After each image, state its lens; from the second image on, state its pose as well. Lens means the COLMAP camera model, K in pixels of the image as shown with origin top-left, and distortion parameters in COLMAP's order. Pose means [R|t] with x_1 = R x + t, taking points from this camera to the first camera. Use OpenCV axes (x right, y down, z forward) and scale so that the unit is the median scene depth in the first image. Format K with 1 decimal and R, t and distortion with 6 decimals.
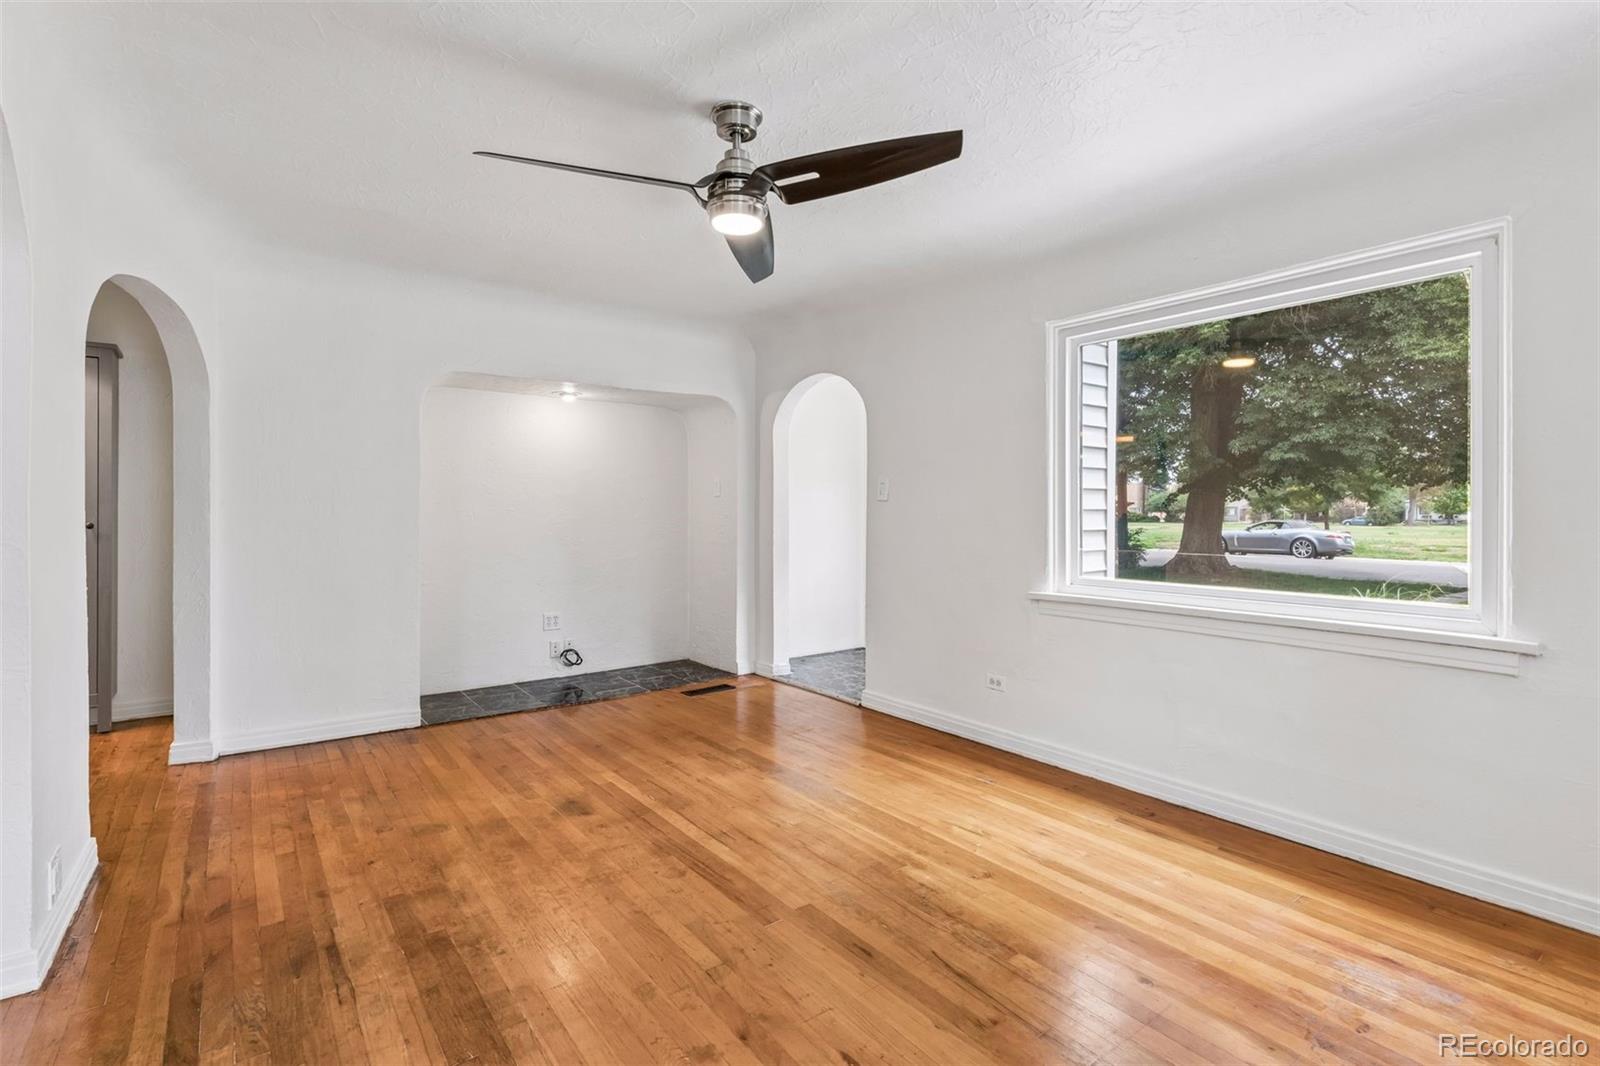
lens RADIAL K [[753.8, 0, 815.2], [0, 753.8, 527.5], [0, 0, 1]] dist [0.003730, 0.000449]
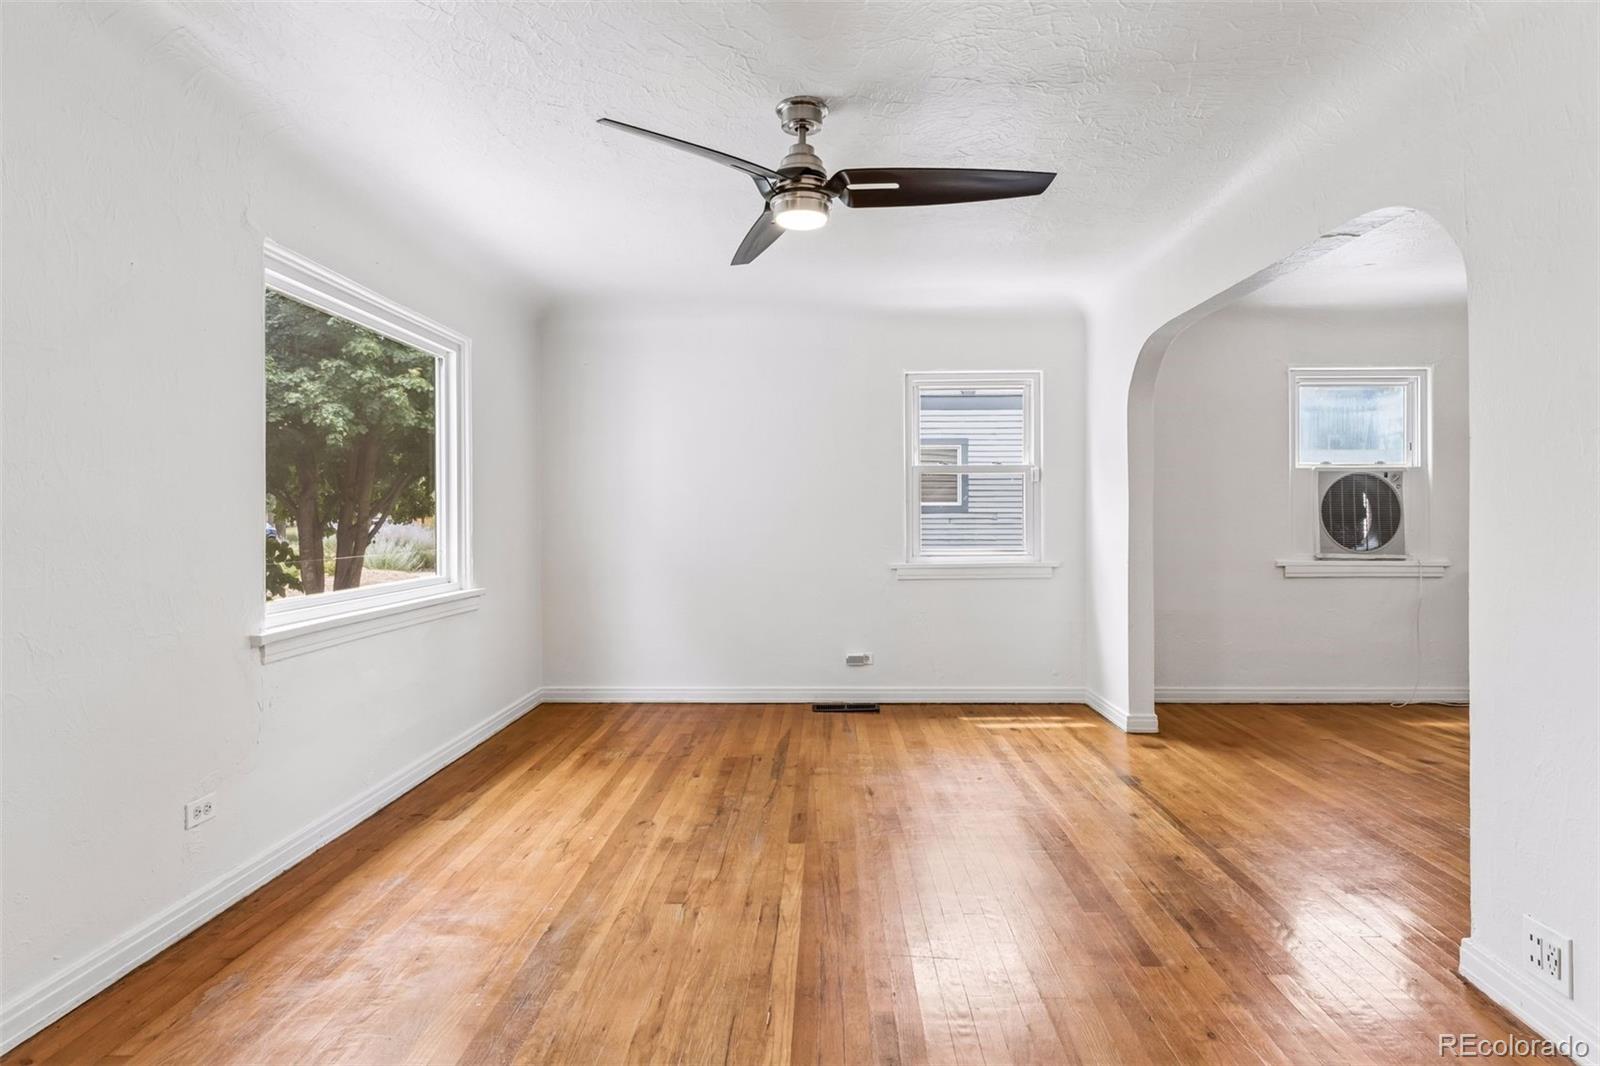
lens RADIAL K [[863.2, 0, 809.9], [0, 863.2, 515.6], [0, 0, 1]] dist [-0.000078, -0.000036]
pose [[-0.776634, 0.000172, 0.629952, -0.594026], [0.013633, 0.999770, 0.016534, -0.025383], [-0.629804, 0.021429, -0.776458, 1.352839]]
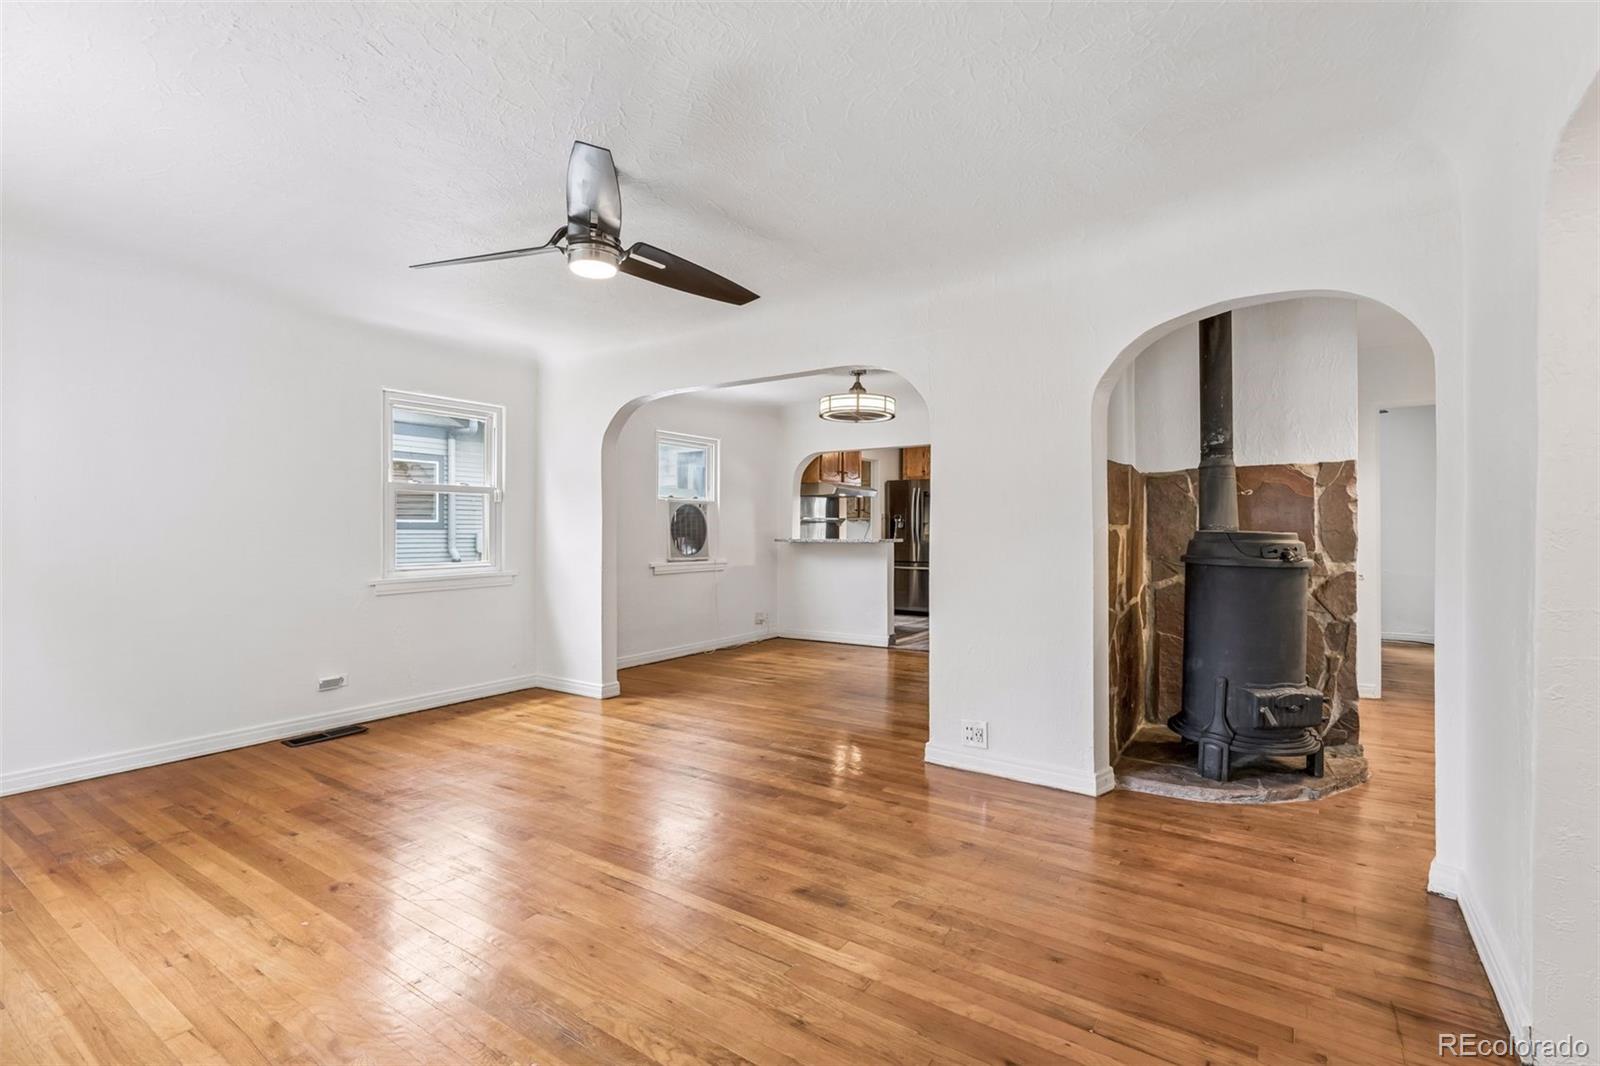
lens RADIAL K [[732.2, 0, 800.0], [0, 732.2, 533.0], [0, 0, 1]] dist [-0.000001, 0.000288]
pose [[-0.950711, -0.001807, -0.310073, -0.044200], [-0.008946, 0.999727, 0.021603, -0.030101], [0.309949, 0.023312, -0.950467, 1.531365]]
